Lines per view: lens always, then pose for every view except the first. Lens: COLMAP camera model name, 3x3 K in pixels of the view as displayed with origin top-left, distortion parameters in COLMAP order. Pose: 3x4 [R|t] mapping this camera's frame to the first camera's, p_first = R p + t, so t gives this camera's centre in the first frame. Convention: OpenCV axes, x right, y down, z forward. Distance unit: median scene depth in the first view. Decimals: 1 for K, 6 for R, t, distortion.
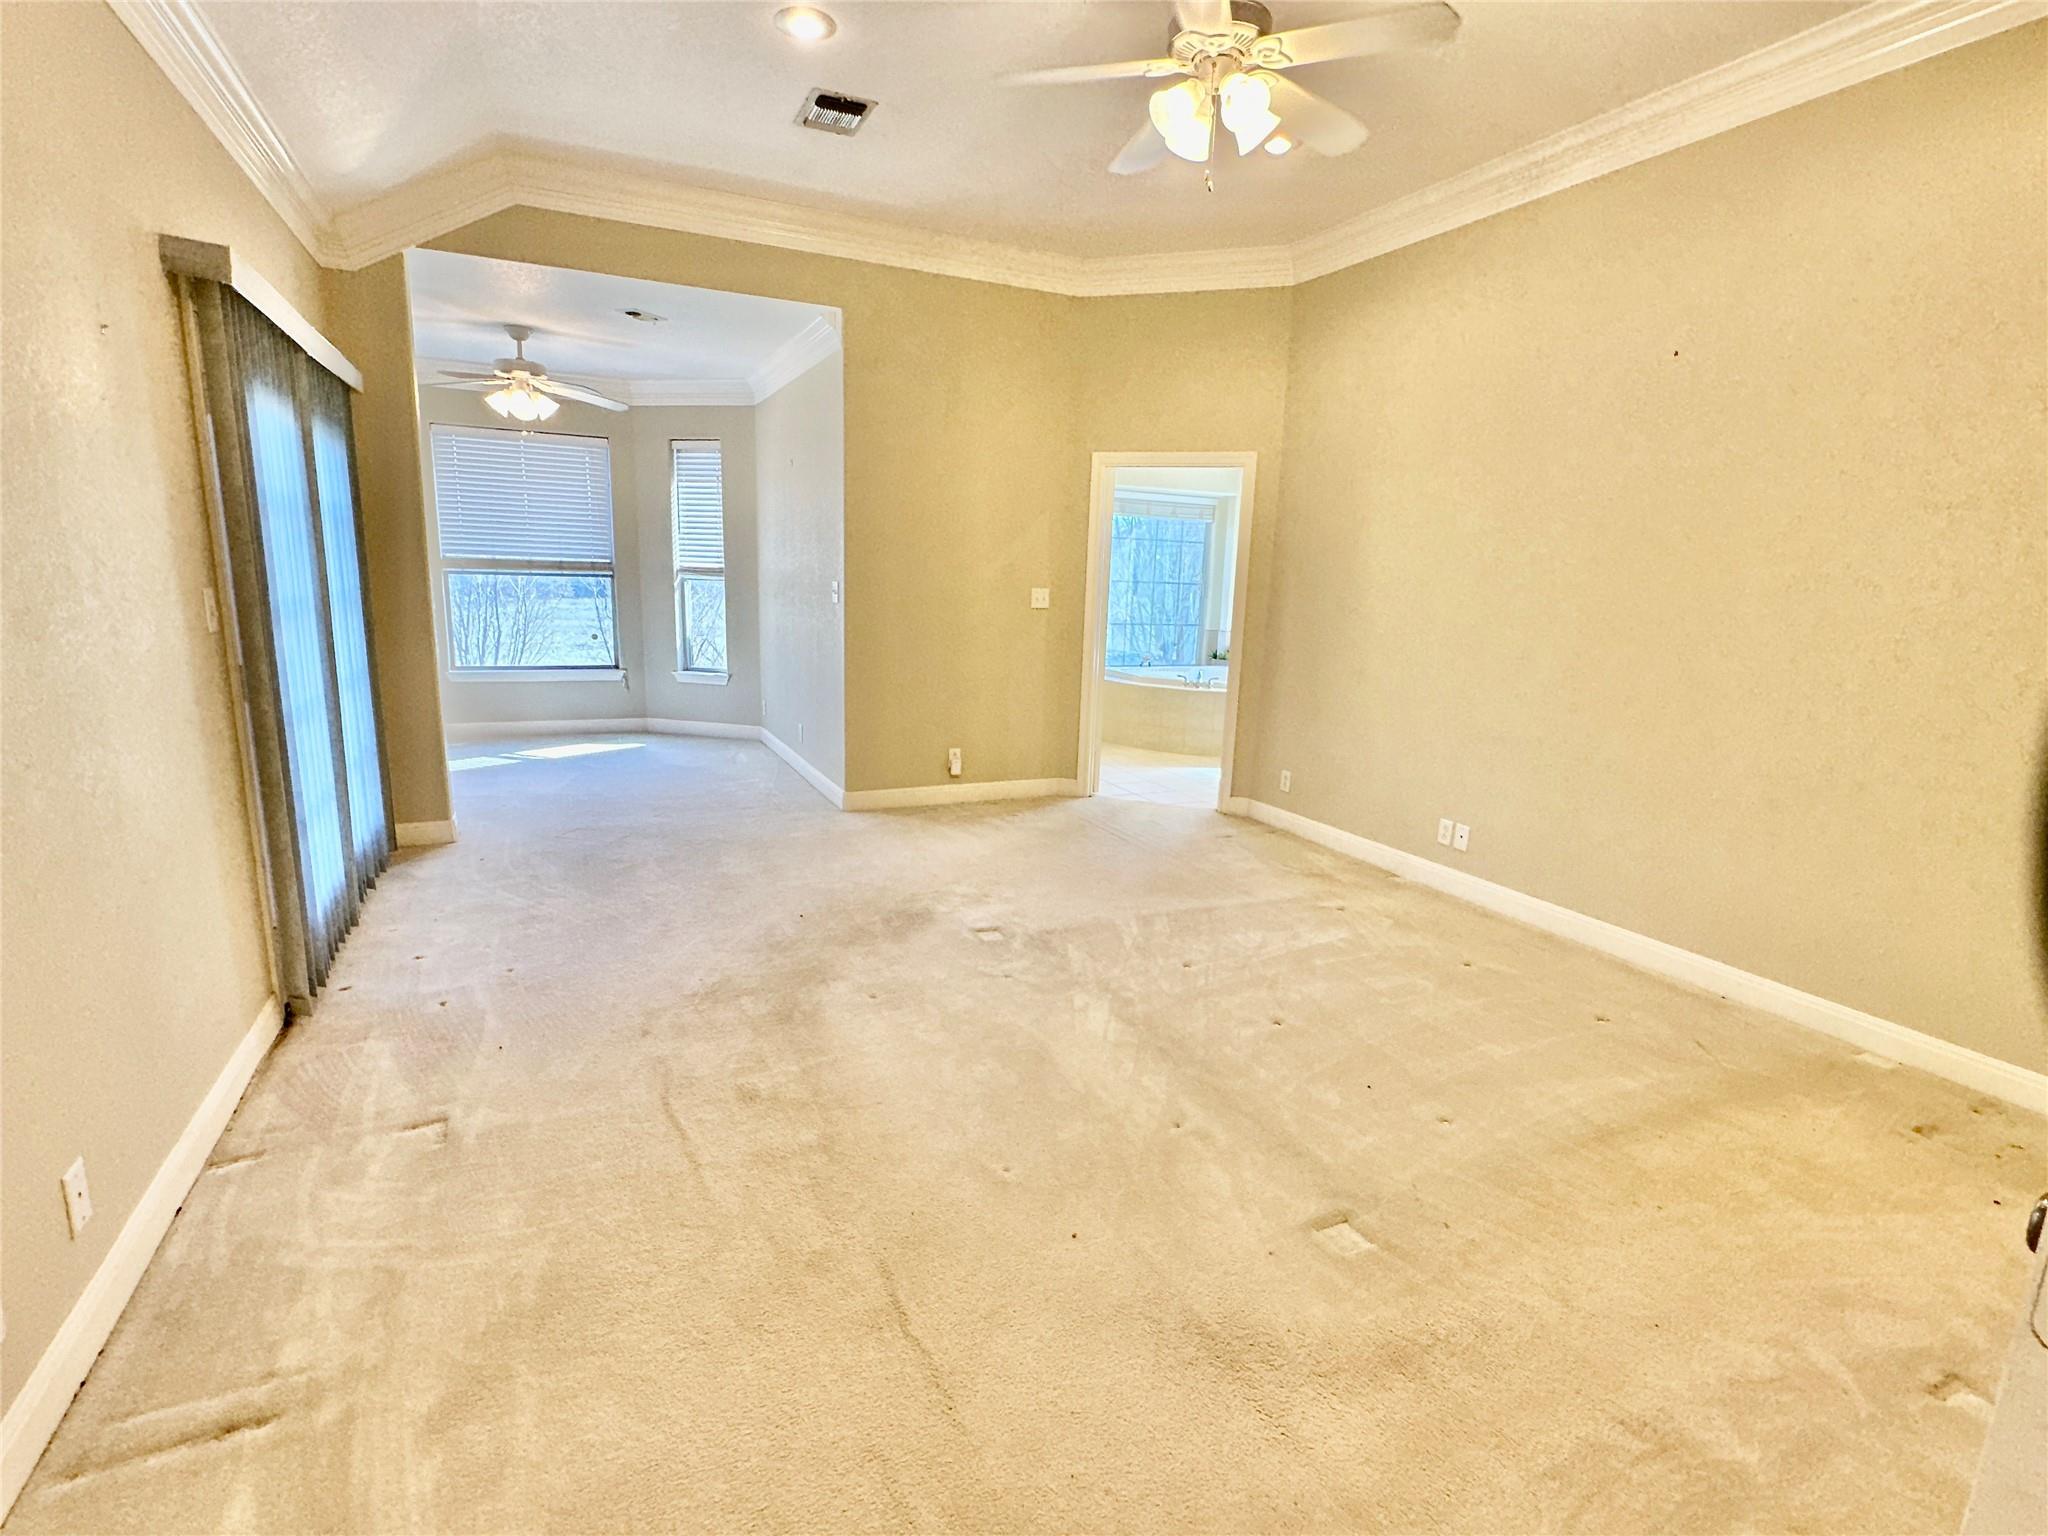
lens RADIAL K [[994.0, 0, 1021.7], [0, 994.0, 770.7], [0, 0, 1]] dist [-0.001573, 0.000651]
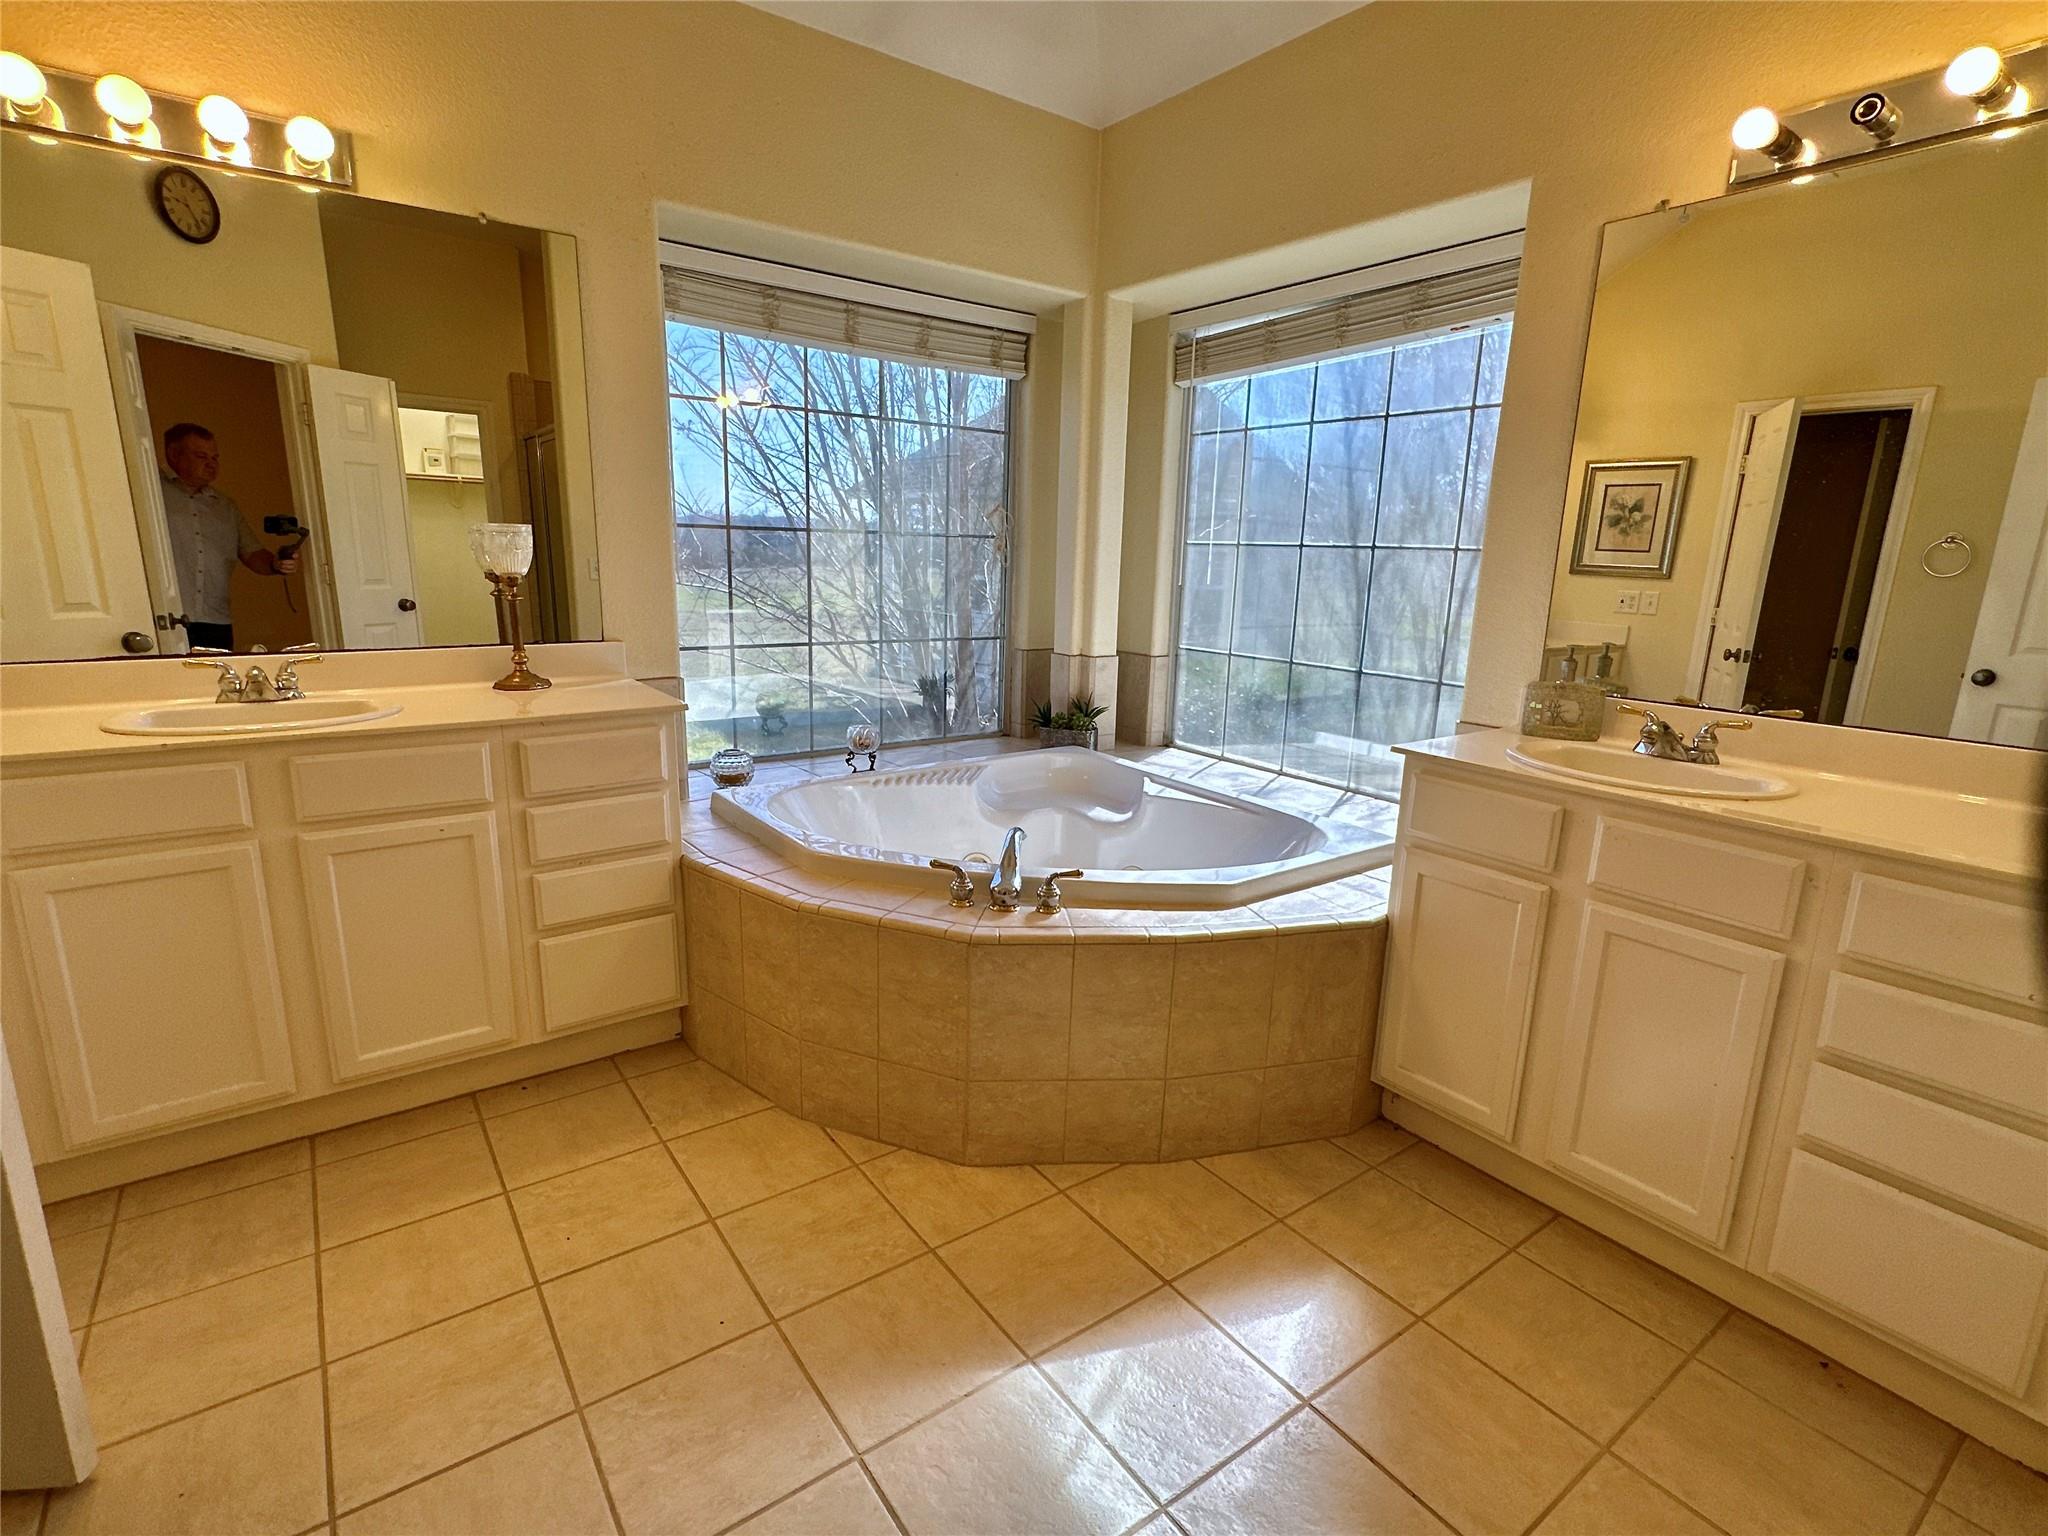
lens RADIAL K [[994.0, 0, 1021.7], [0, 994.0, 770.7], [0, 0, 1]] dist [-0.001573, 0.000651]
pose [[0.981439, -0.050438, 0.185021, 0.141016], [0.044400, 0.998342, 0.036636, -0.139467], [-0.186562, -0.027741, 0.982051, 0.778352]]
